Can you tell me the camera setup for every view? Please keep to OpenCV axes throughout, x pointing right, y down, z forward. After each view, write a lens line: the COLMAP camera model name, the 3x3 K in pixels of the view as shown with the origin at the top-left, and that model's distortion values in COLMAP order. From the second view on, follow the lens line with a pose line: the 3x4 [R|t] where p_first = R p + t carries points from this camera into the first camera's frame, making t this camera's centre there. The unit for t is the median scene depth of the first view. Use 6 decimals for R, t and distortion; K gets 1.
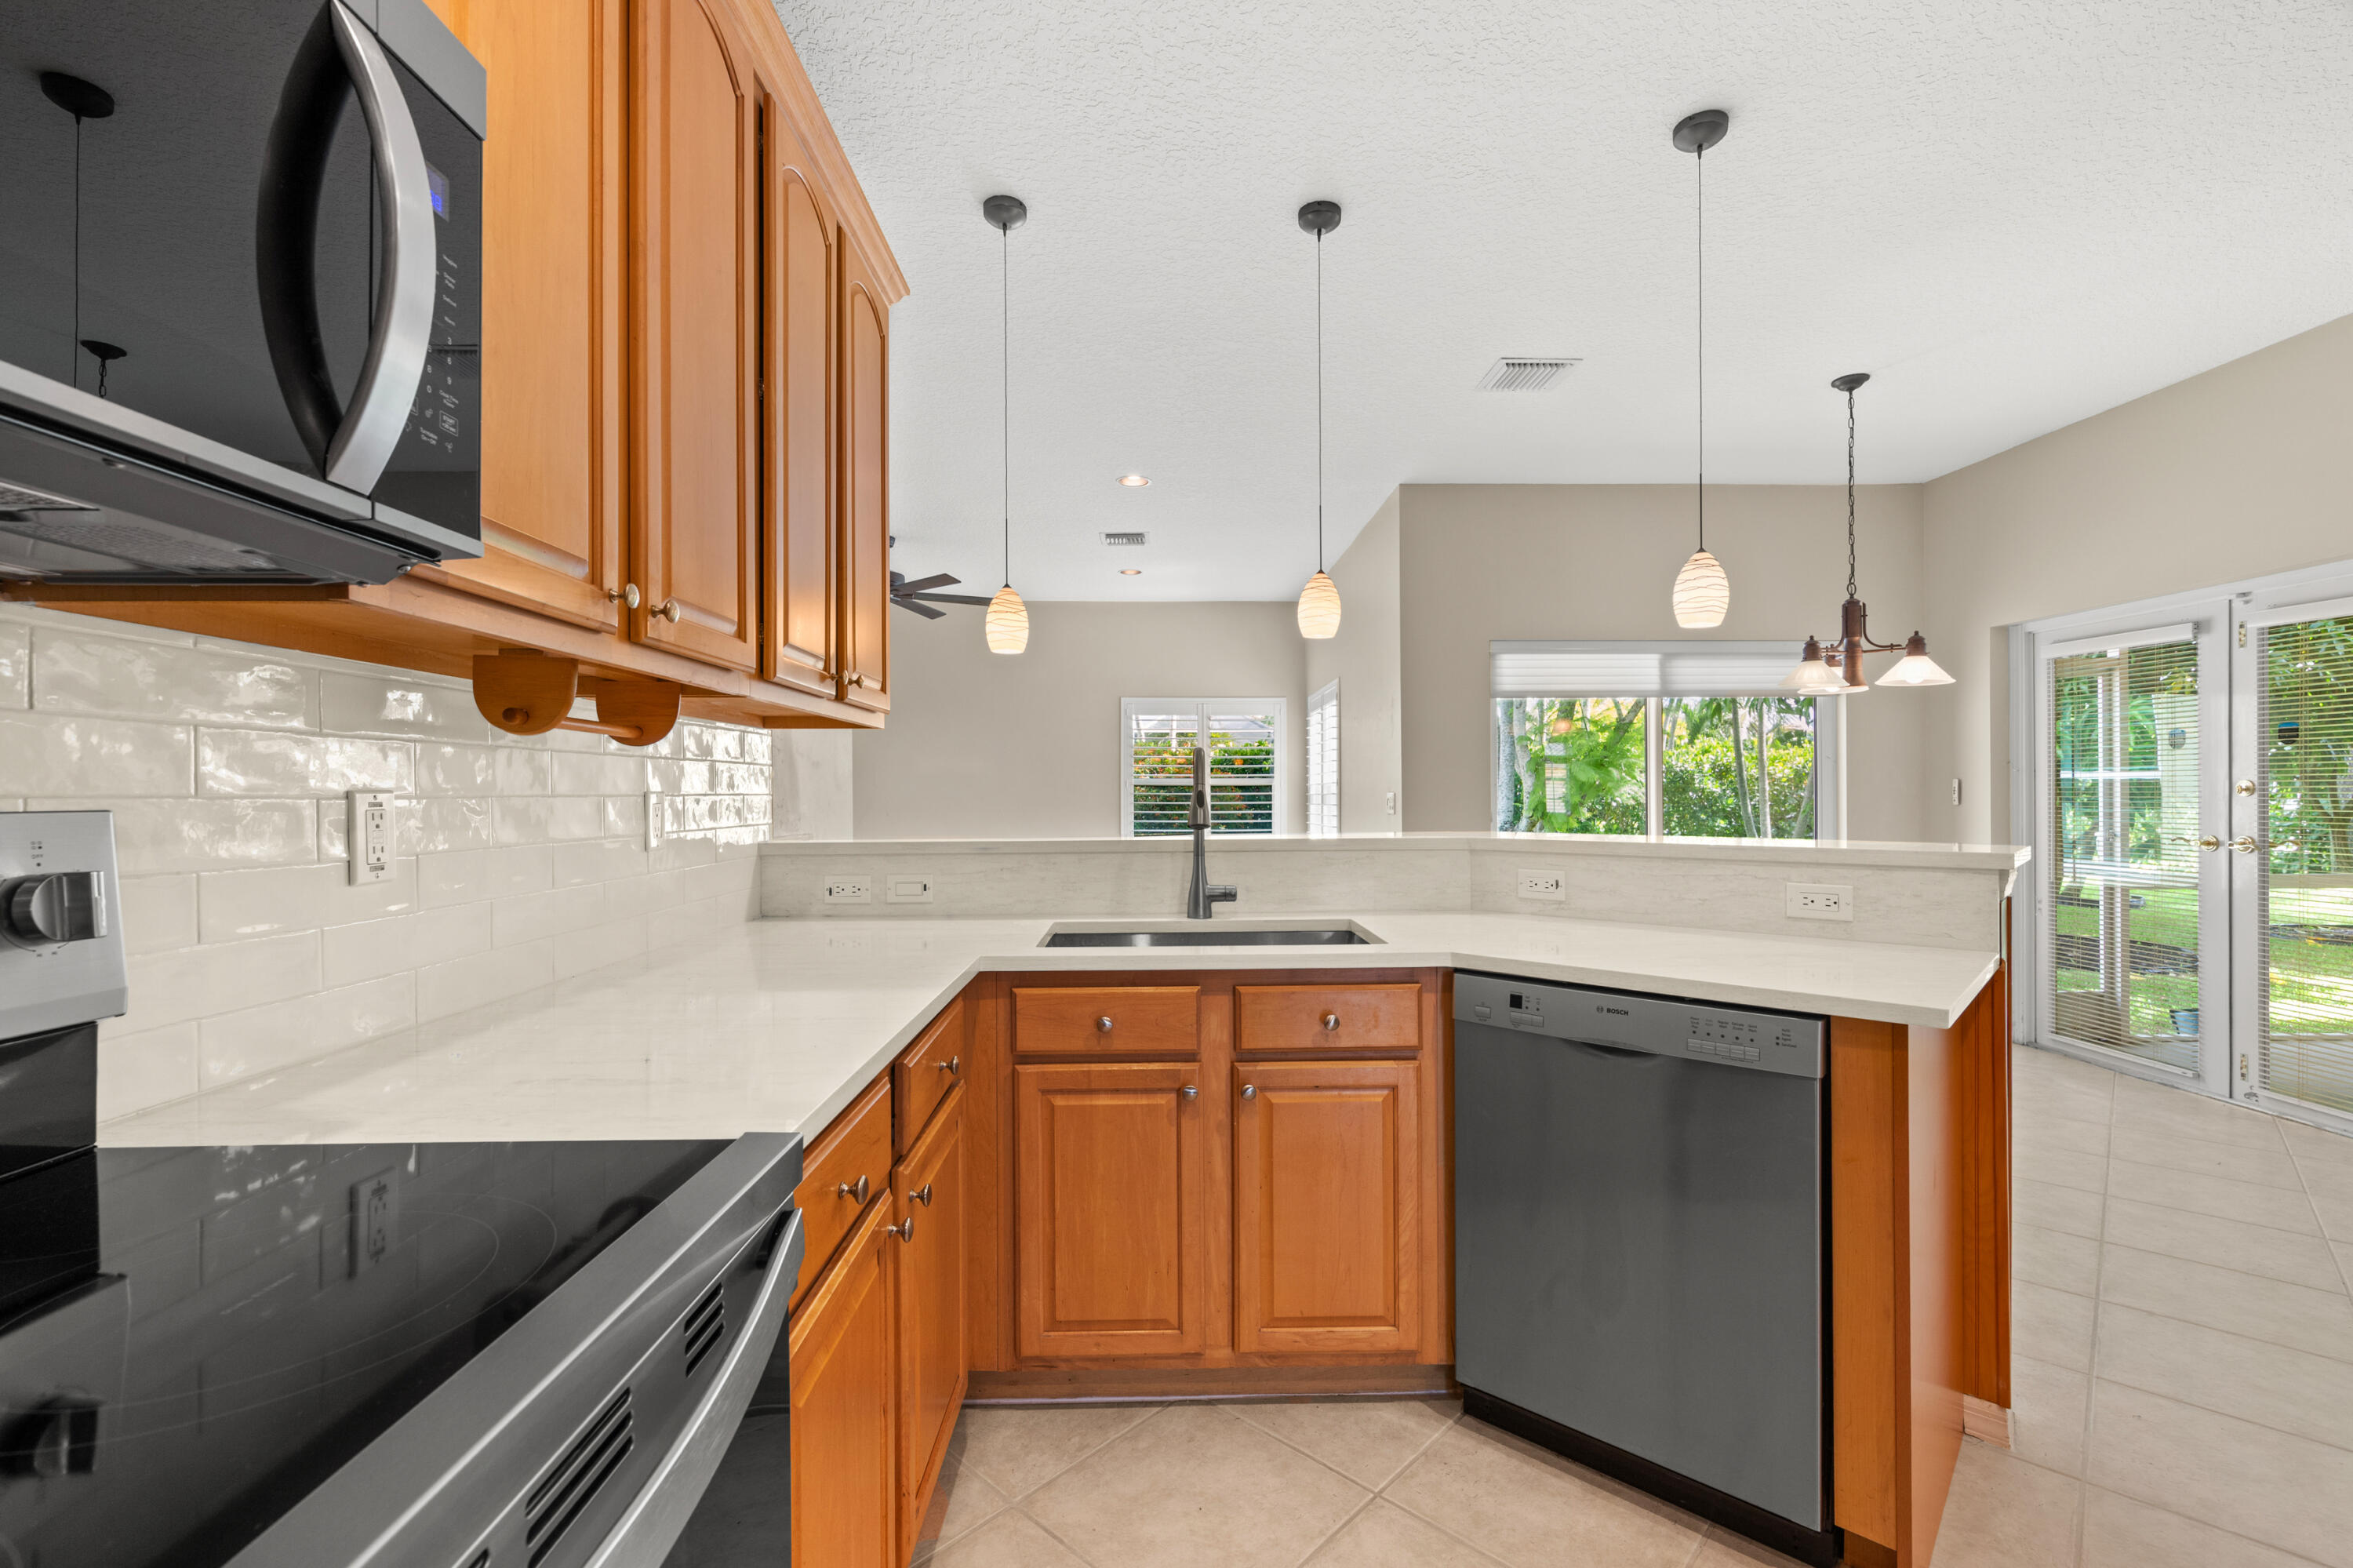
lens RADIAL K [[1018.1, 0, 1185.3], [0, 1018.1, 799.1], [0, 0, 1]] dist [0.010293, -0.002057]
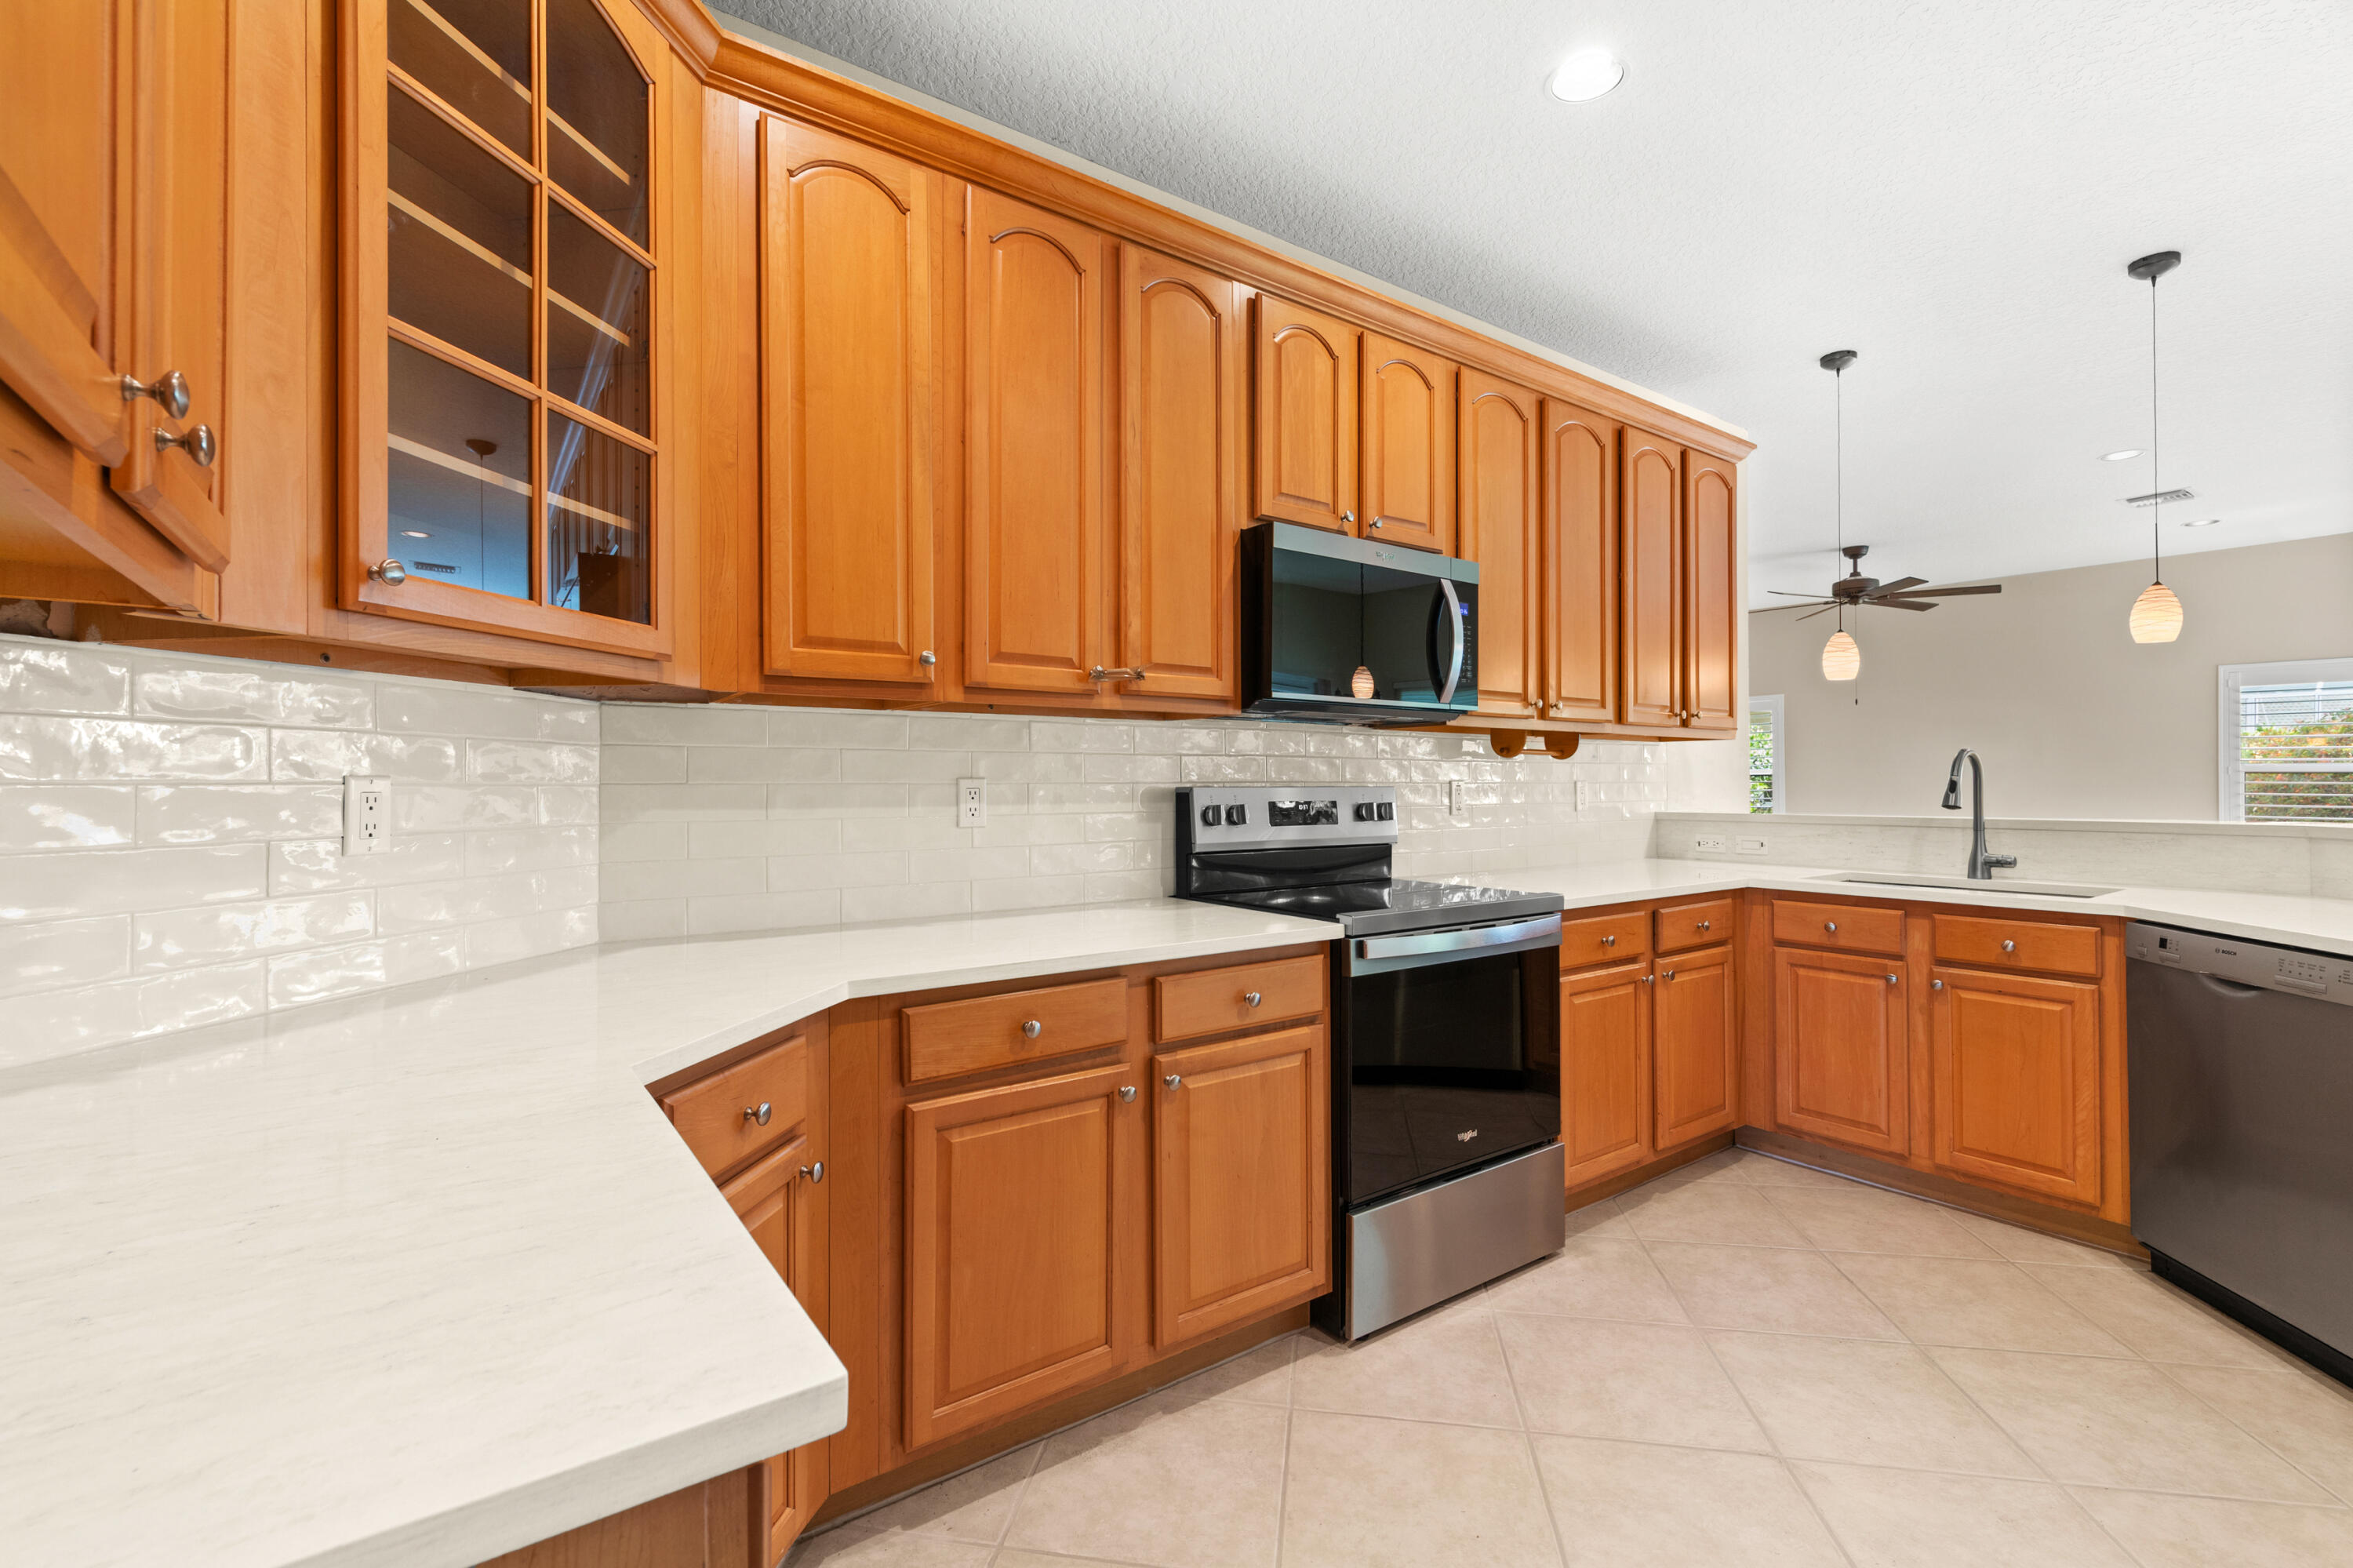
lens RADIAL K [[1018.1, 0, 1165.7], [0, 1018.1, 767.2], [0, 0, 1]] dist [0.010293, -0.002057]
pose [[0.554966, -0.009472, -0.831819, 0.671296], [-0.004862, 0.999881, -0.014630, -0.001298], [0.831859, 0.012163, 0.554854, -0.749111]]
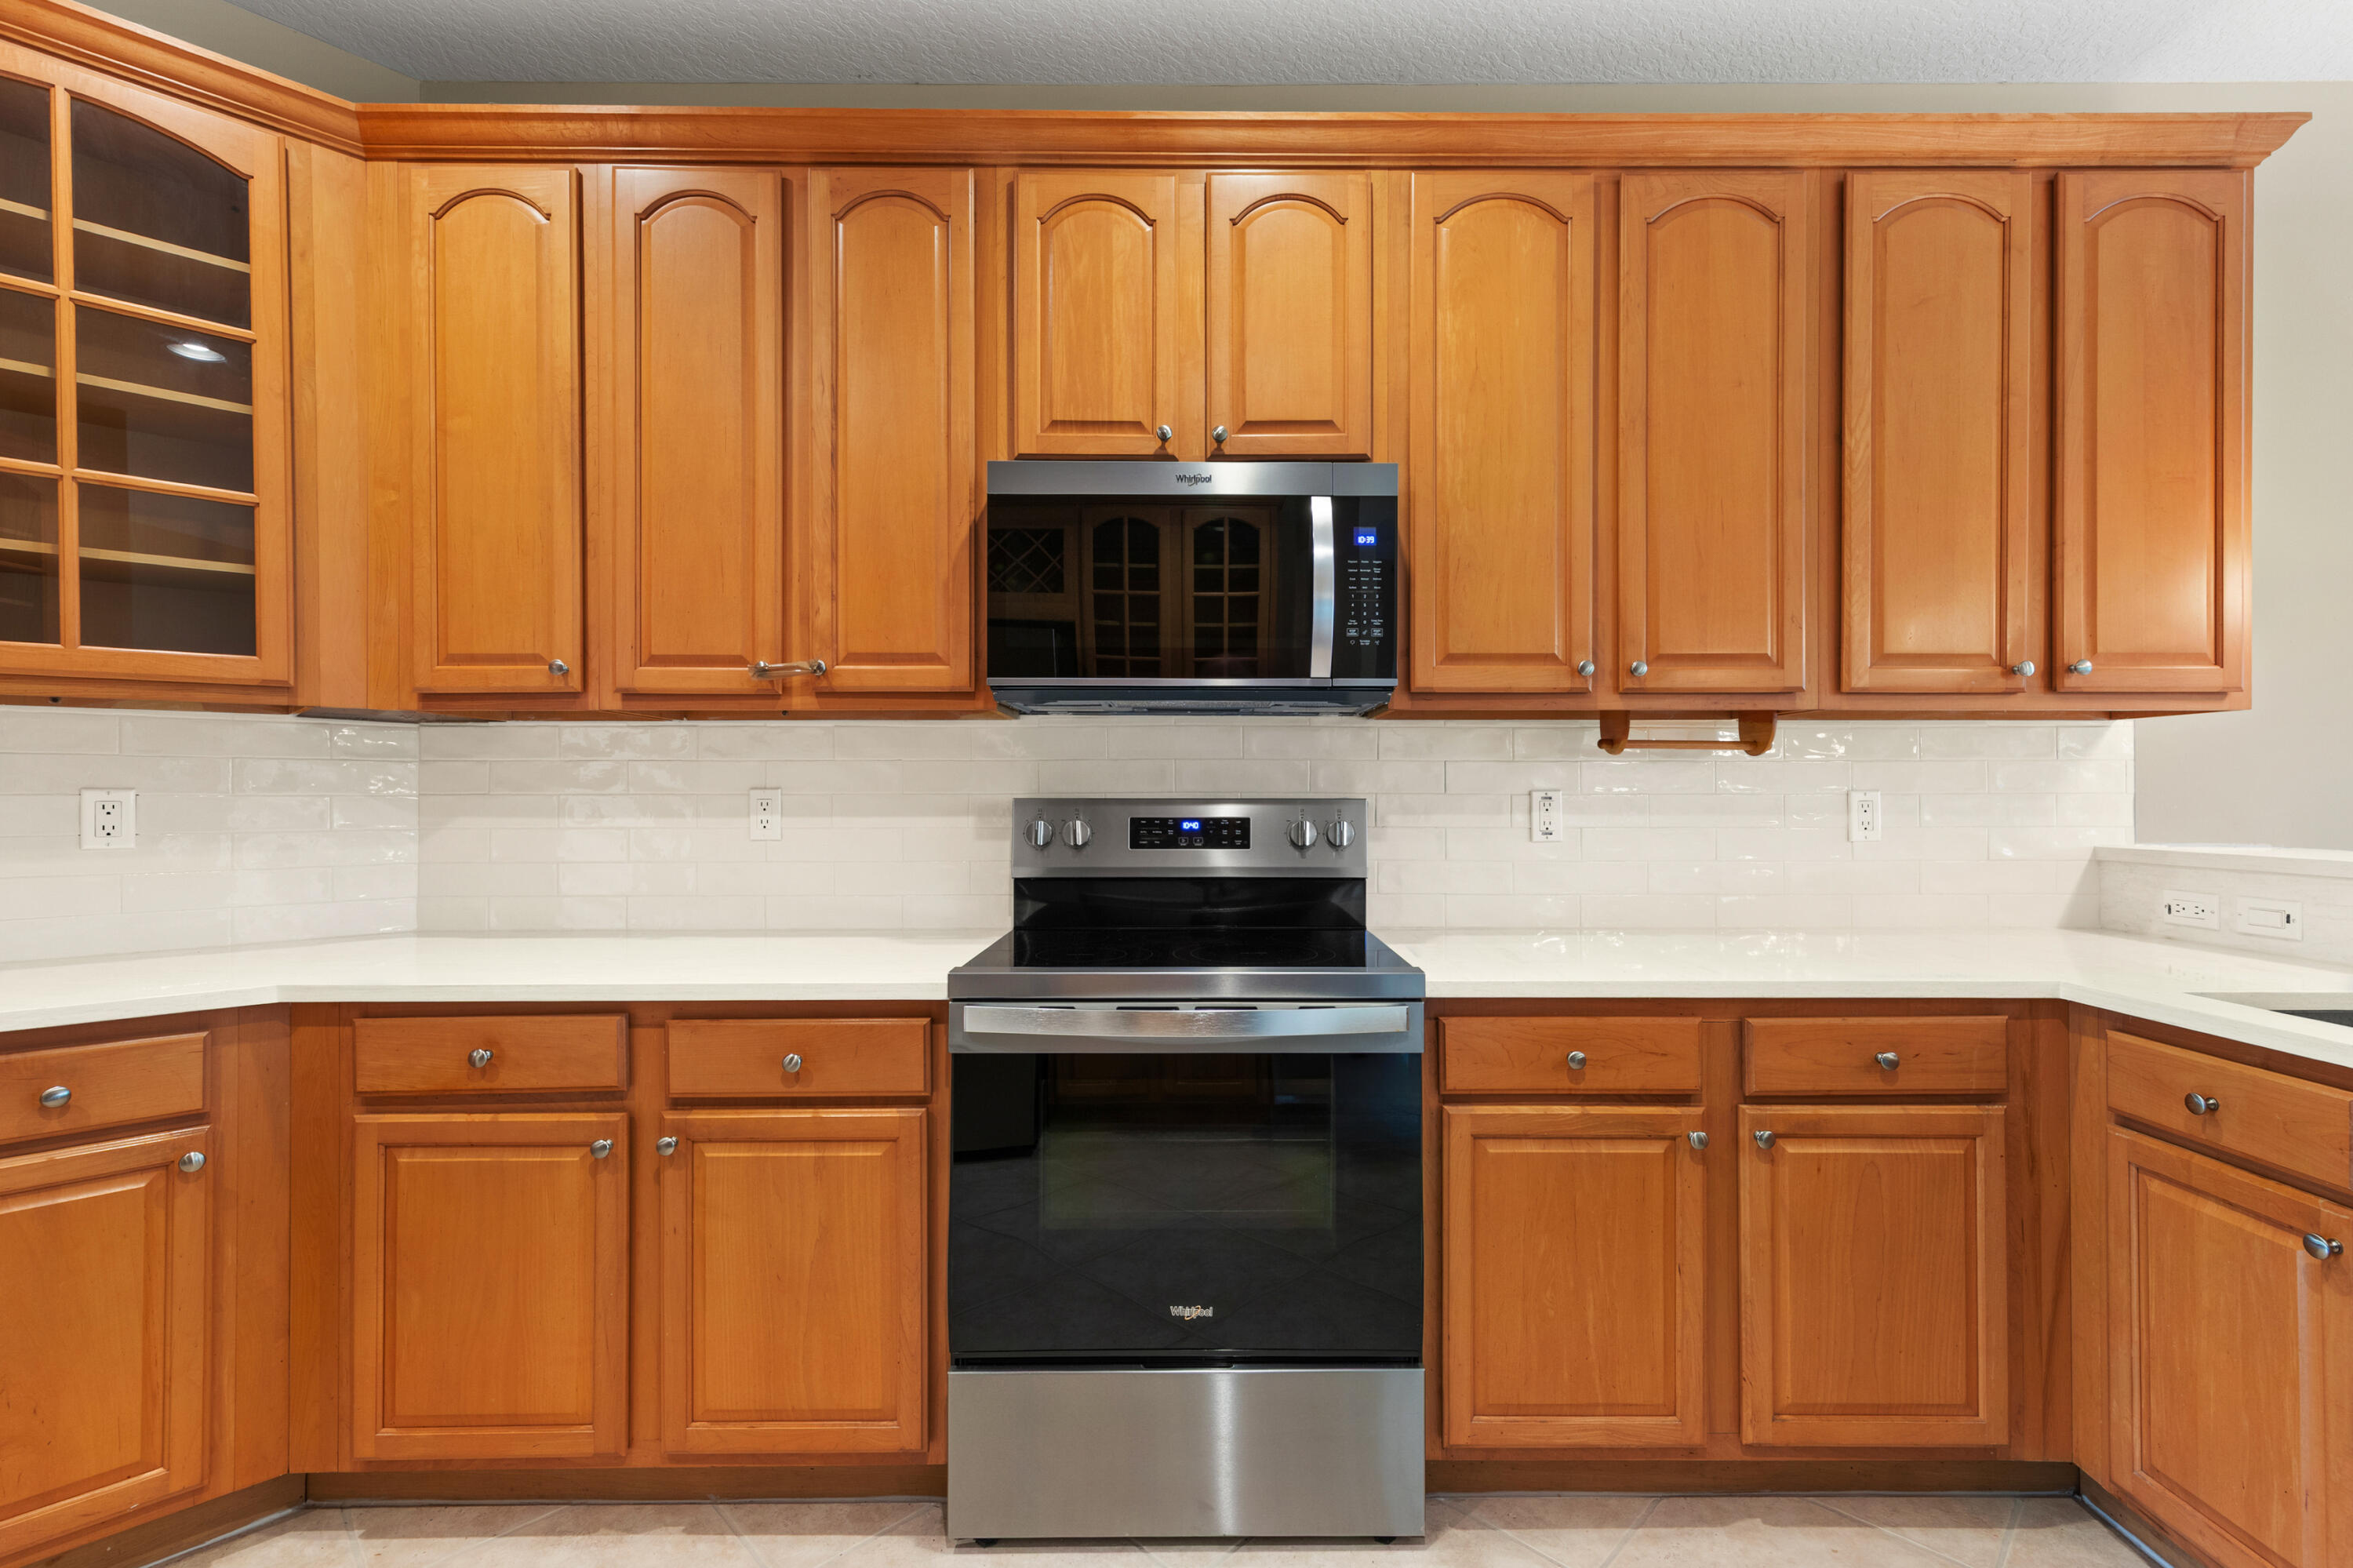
lens RADIAL K [[1018.1, 0, 1192.9], [0, 1018.1, 790.9], [0, 0, 1]] dist [0.010293, -0.002057]
pose [[-0.023048, -0.001827, -0.999733, 0.681300], [-0.004175, 0.999990, -0.001731, -0.002929], [0.999726, 0.004134, -0.023055, 0.279524]]
